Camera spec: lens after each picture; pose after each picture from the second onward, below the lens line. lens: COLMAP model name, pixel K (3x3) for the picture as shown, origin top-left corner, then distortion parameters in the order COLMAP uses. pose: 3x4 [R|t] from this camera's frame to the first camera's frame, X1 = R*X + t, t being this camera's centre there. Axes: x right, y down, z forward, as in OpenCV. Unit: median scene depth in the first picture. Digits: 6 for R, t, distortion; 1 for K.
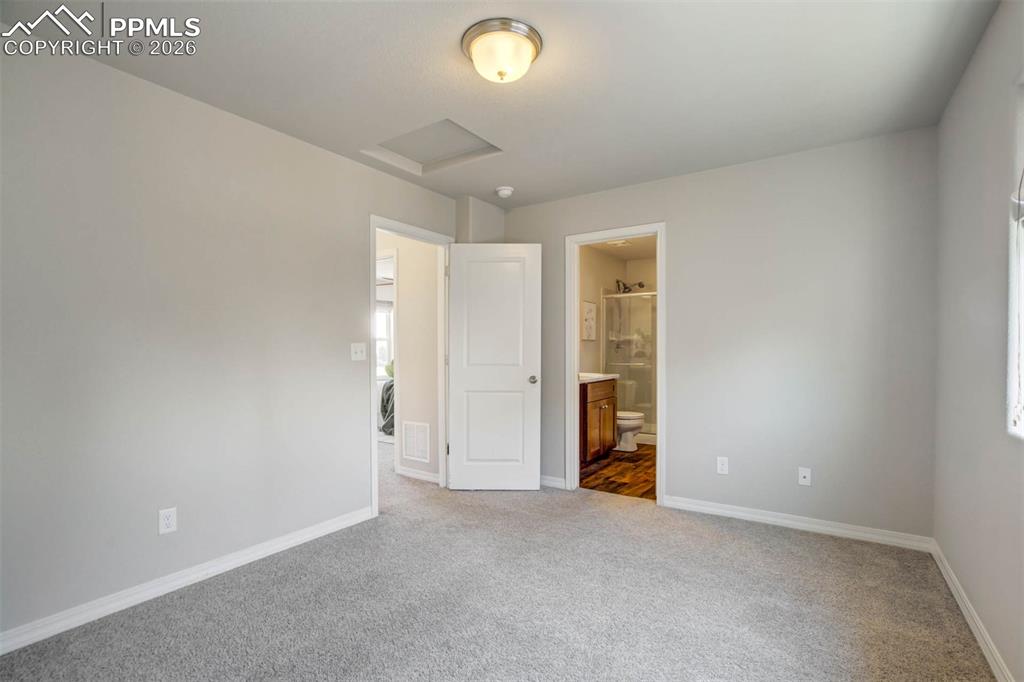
lens RADIAL K [[480.6, 0, 523.5], [0, 480.6, 335.9], [0, 0, 1]] dist [-0.037937, 0.022233]
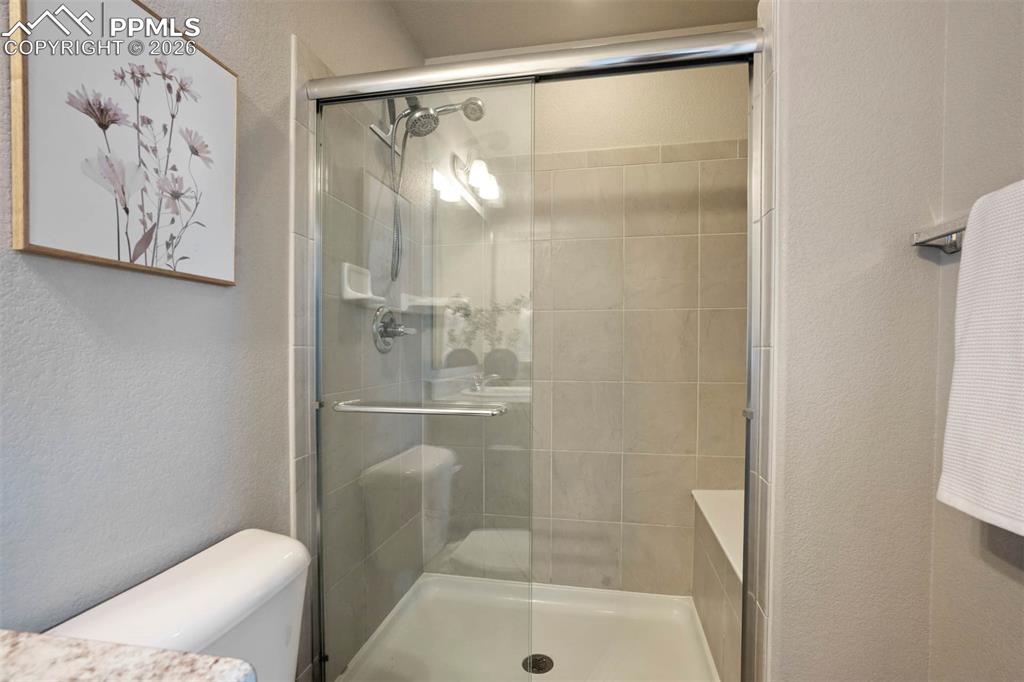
lens RADIAL K [[474.8, 0, 521.3], [0, 474.8, 345.6], [0, 0, 1]] dist [-0.038757, 0.020304]
pose [[0.926286, -0.006792, 0.376759, 0.168703], [0.001054, 0.999880, 0.015435, 0.027071], [-0.376819, -0.013900, 0.926183, 0.737469]]
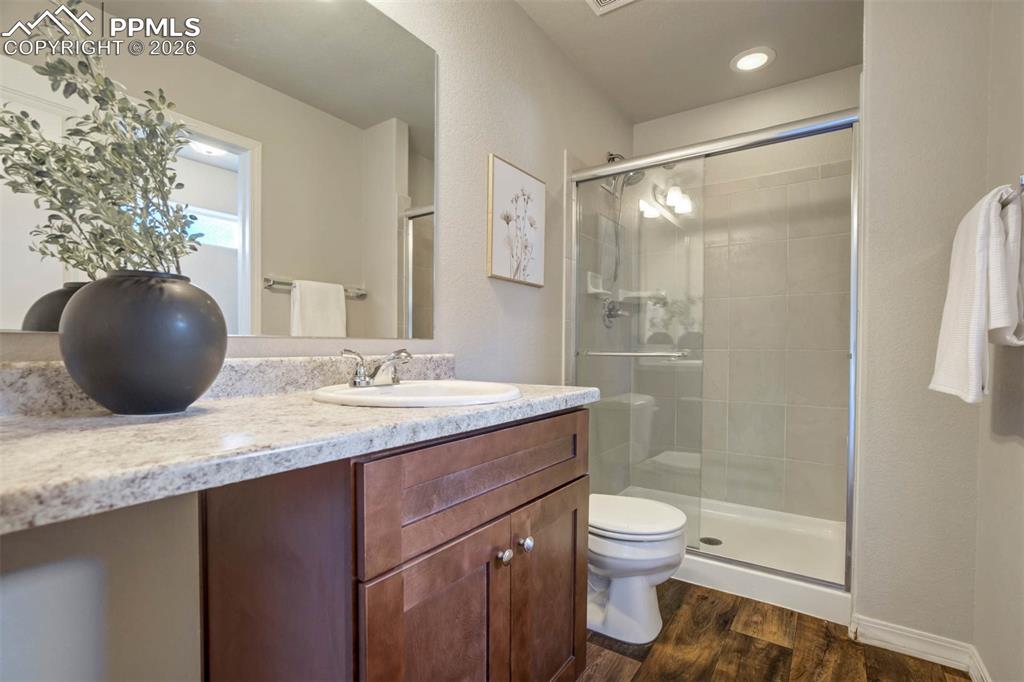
lens RADIAL K [[474.8, 0, 521.3], [0, 474.8, 345.6], [0, 0, 1]] dist [-0.038757, 0.020304]
pose [[0.999653, -0.000502, -0.026349, 0.131574], [0.000992, 0.999827, 0.018565, 0.043159], [0.026335, -0.018585, 0.999480, 0.594244]]
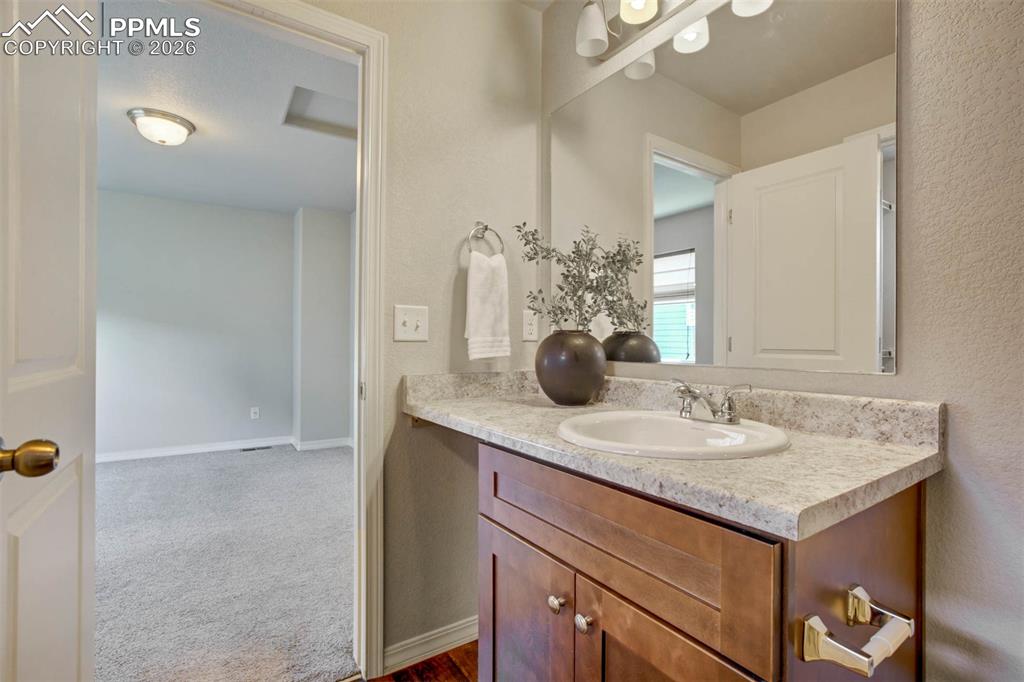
lens RADIAL K [[474.8, 0, 521.3], [0, 474.8, 345.6], [0, 0, 1]] dist [-0.038757, 0.020304]
pose [[-0.373979, -0.001739, -0.927436, 0.257466], [0.008490, 0.999950, -0.005298, 0.035201], [0.927398, -0.009855, -0.373946, 0.784098]]
